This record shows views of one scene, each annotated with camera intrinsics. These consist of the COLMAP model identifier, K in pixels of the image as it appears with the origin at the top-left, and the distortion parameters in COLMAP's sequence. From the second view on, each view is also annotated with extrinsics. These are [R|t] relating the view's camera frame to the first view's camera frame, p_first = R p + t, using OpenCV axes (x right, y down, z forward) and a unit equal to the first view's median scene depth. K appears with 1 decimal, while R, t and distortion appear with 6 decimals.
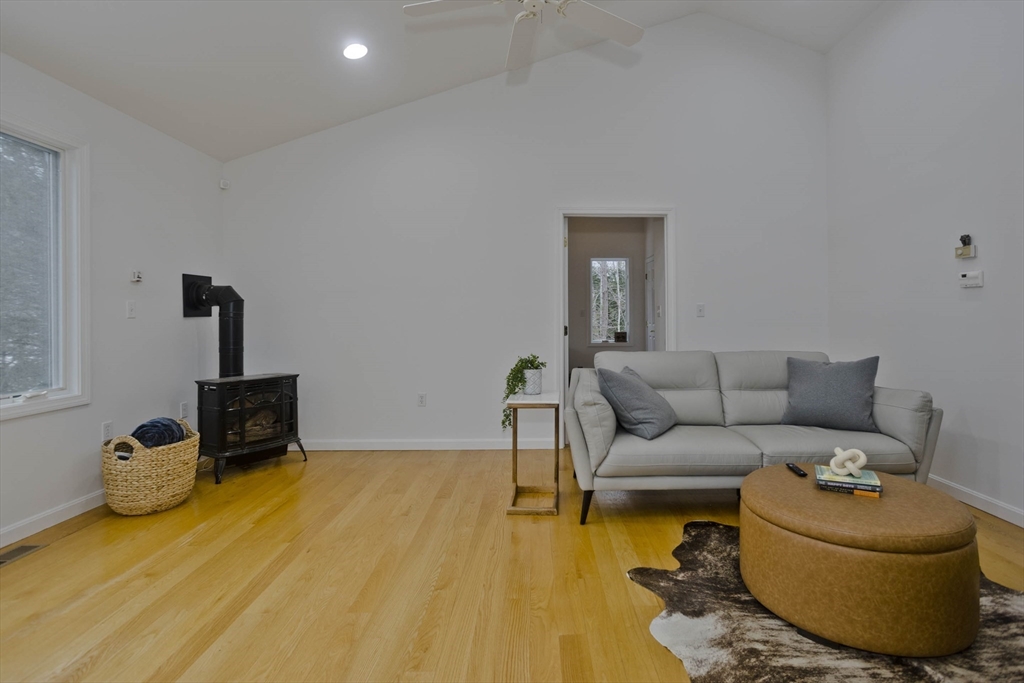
lens RADIAL K [[506.7, 0, 548.0], [0, 506.7, 311.1], [0, 0, 1]] dist [-0.044560, 0.026450]
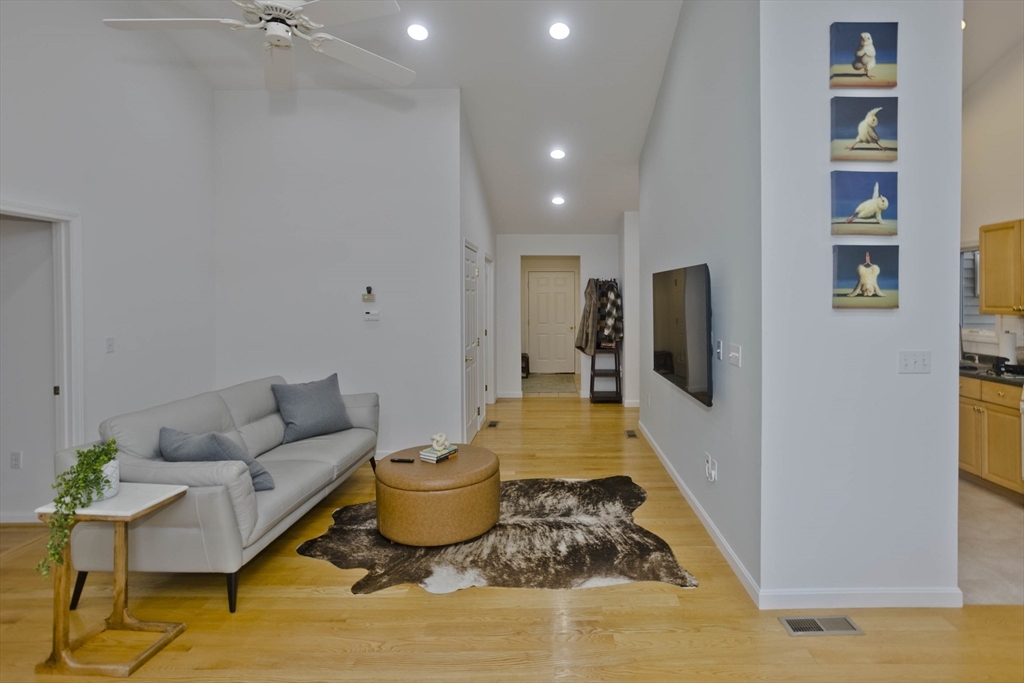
lens RADIAL K [[514.4, 0, 558.3], [0, 514.4, 301.0], [0, 0, 1]] dist [-0.051550, 0.039651]
pose [[0.020737, -0.001581, 0.999784, -0.794532], [-0.007271, 0.999972, 0.001732, -0.126188], [-0.999759, -0.007305, 0.020725, 0.413132]]
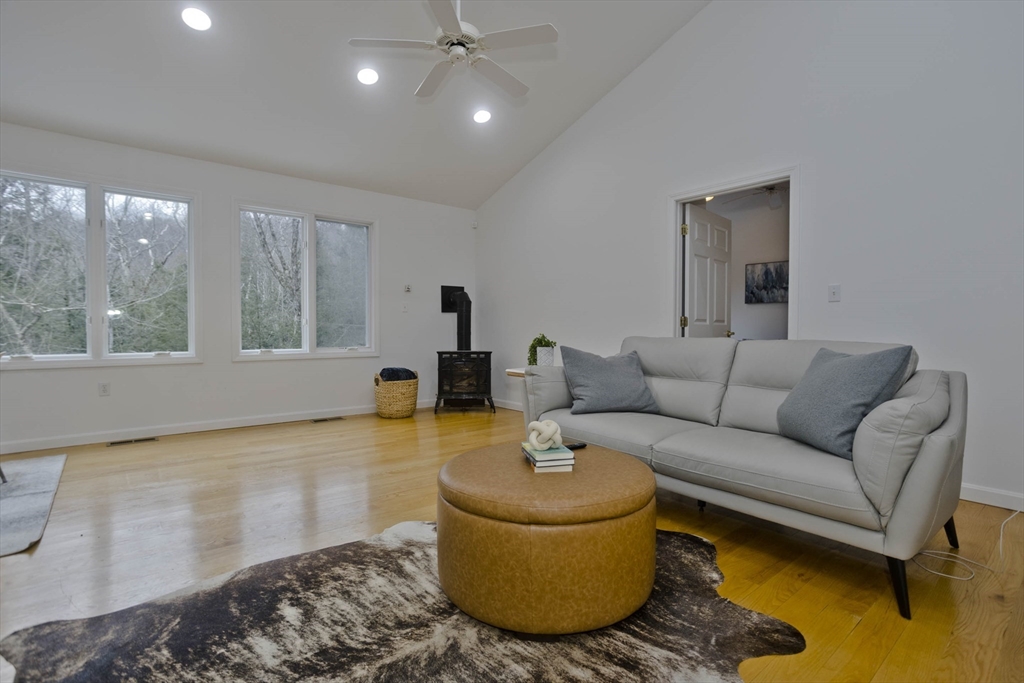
lens RADIAL K [[492.8, 0, 516.8], [0, 492.8, 325.6], [0, 0, 1]] dist [-0.048711, 0.028032]
pose [[0.614707, 0.000528, -0.788756, 0.934335], [0.004695, 0.999980, 0.004328, 0.066662], [0.788742, -0.006364, 0.614692, 0.282327]]
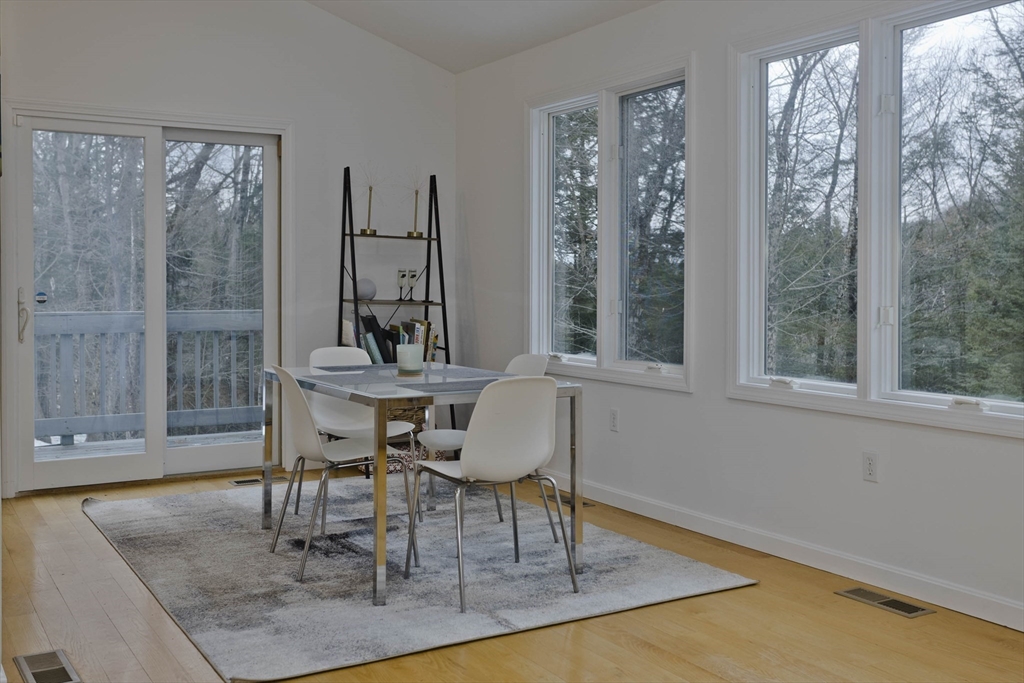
lens RADIAL K [[1059.7, 0, 513.6], [0, 1059.7, 289.7], [0, 0, 1]] dist [0.002152, -0.001020]
pose [[-0.876036, 0.009920, -0.482143, 0.156109], [0.009960, 0.999947, 0.002478, 0.007934], [0.482143, -0.002632, -0.876089, 1.220458]]
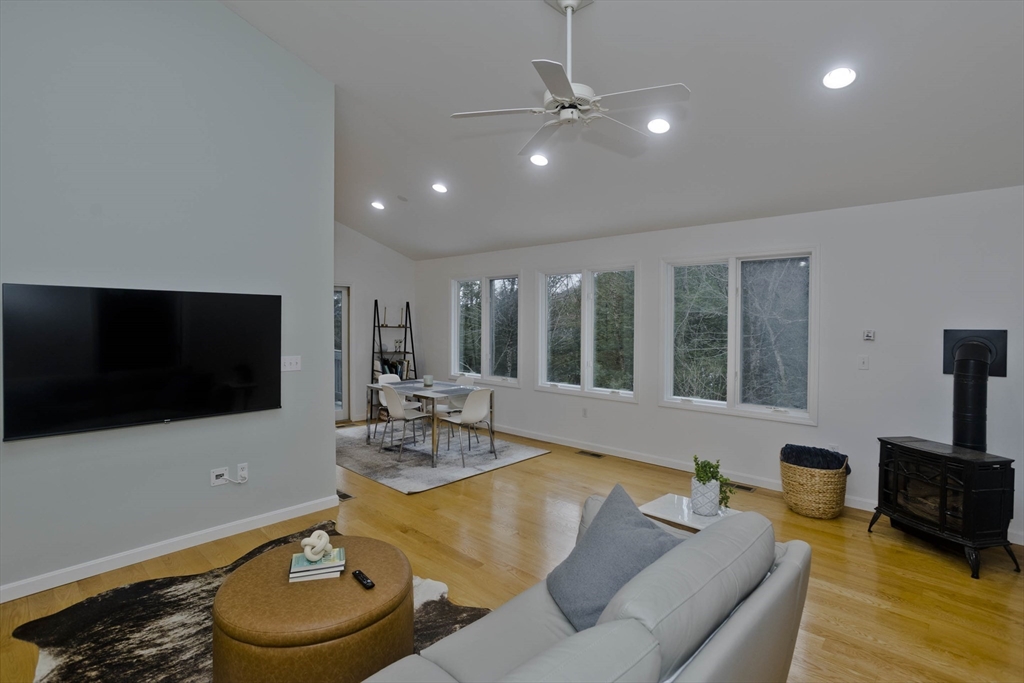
lens RADIAL K [[503.5, 0, 508.2], [0, 503.5, 331.7], [0, 0, 1]] dist [-0.052782, 0.034161]
pose [[-0.714005, 0.021066, -0.699824, 0.755925], [0.008178, 0.999730, 0.021749, -0.133718], [0.700093, 0.009806, -0.713985, 1.481248]]
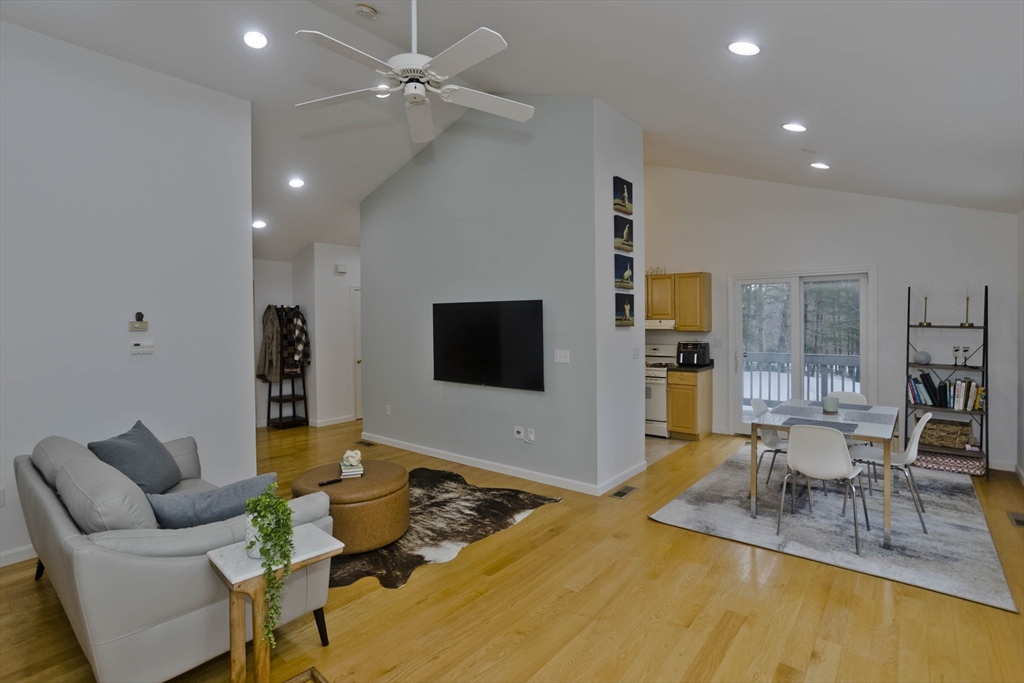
lens RADIAL K [[498.2, 0, 512.0], [0, 498.2, 325.1], [0, 0, 1]] dist [-0.050562, 0.030219]
pose [[-0.750088, 0.007336, 0.661298, -0.724603], [0.008276, 0.999964, -0.001706, -0.120564], [-0.661287, 0.004194, -0.750122, 1.402998]]
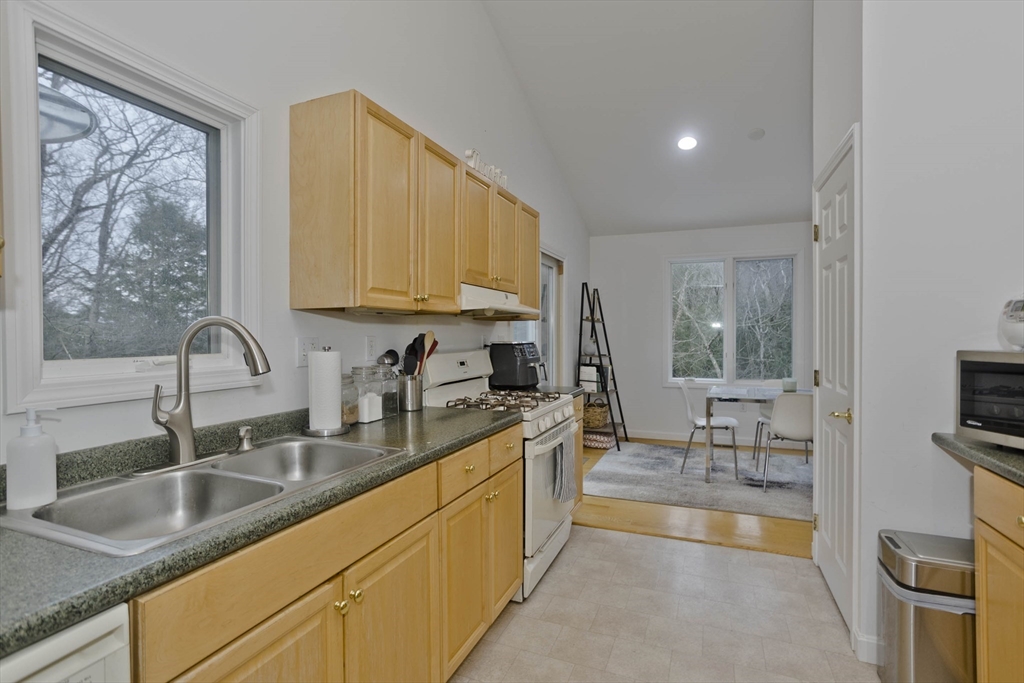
lens RADIAL K [[503.5, 0, 508.2], [0, 503.5, 331.7], [0, 0, 1]] dist [-0.052782, 0.034161]
pose [[-0.406175, 0.003529, -0.913789, 1.280077], [0.013175, 0.999911, -0.001995, -0.059298], [0.913700, -0.012849, -0.406185, -0.428888]]
